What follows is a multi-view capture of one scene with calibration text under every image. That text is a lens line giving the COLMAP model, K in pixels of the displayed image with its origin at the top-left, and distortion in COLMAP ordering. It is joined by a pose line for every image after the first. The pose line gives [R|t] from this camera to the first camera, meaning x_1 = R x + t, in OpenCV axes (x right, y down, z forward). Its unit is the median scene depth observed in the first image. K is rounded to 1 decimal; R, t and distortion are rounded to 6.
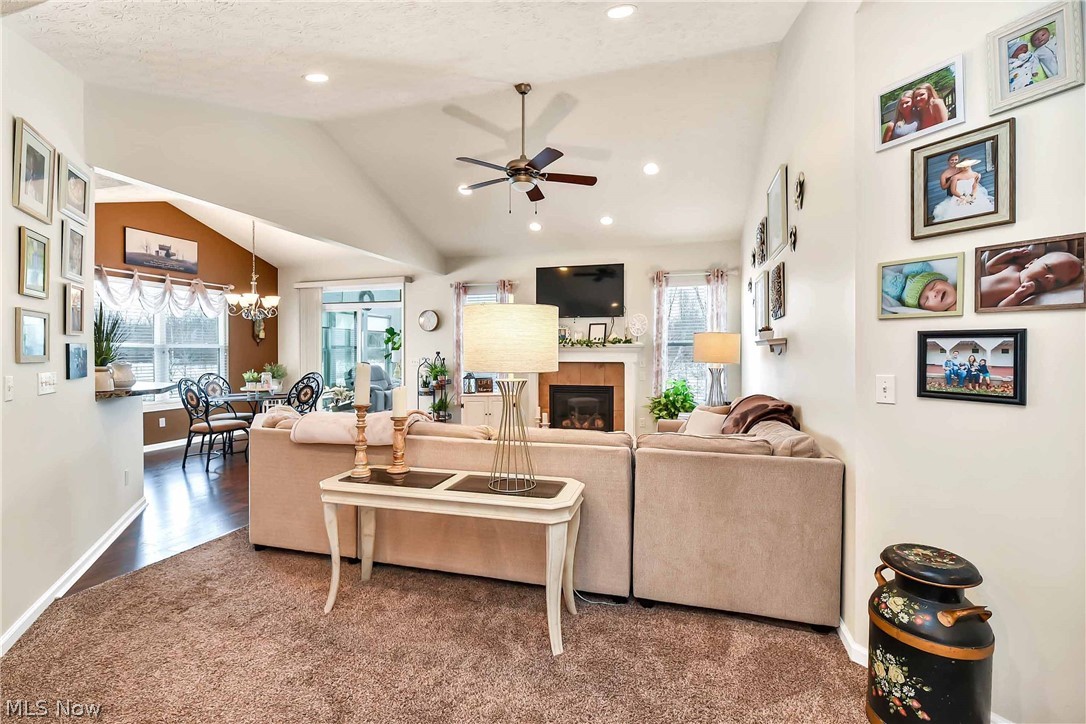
lens RADIAL K [[475.9, 0, 545.3], [0, 475.9, 352.9], [0, 0, 1]] dist [-0.001033, -0.000413]
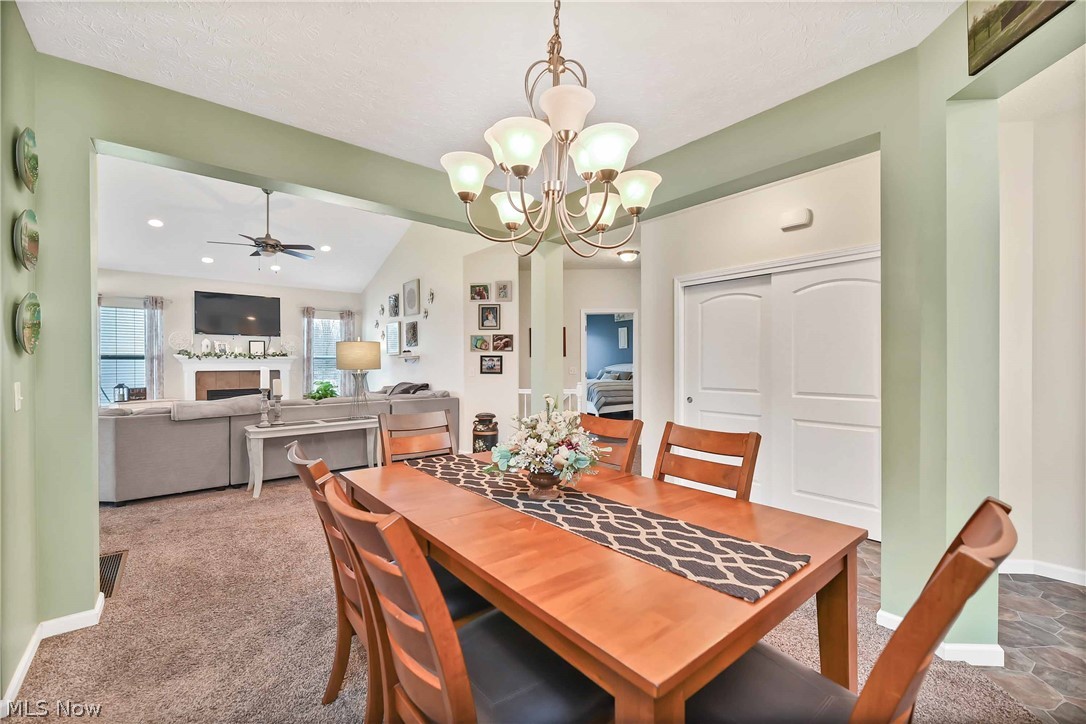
lens RADIAL K [[434.6, 0, 542.8], [0, 434.6, 366.1], [0, 0, 1]] dist [0.001199, 0.000036]
pose [[0.563489, -0.007097, 0.826093, -1.612190], [0.005273, 0.999974, 0.004994, 0.020869], [-0.826107, 0.001542, 0.563512, -1.201124]]
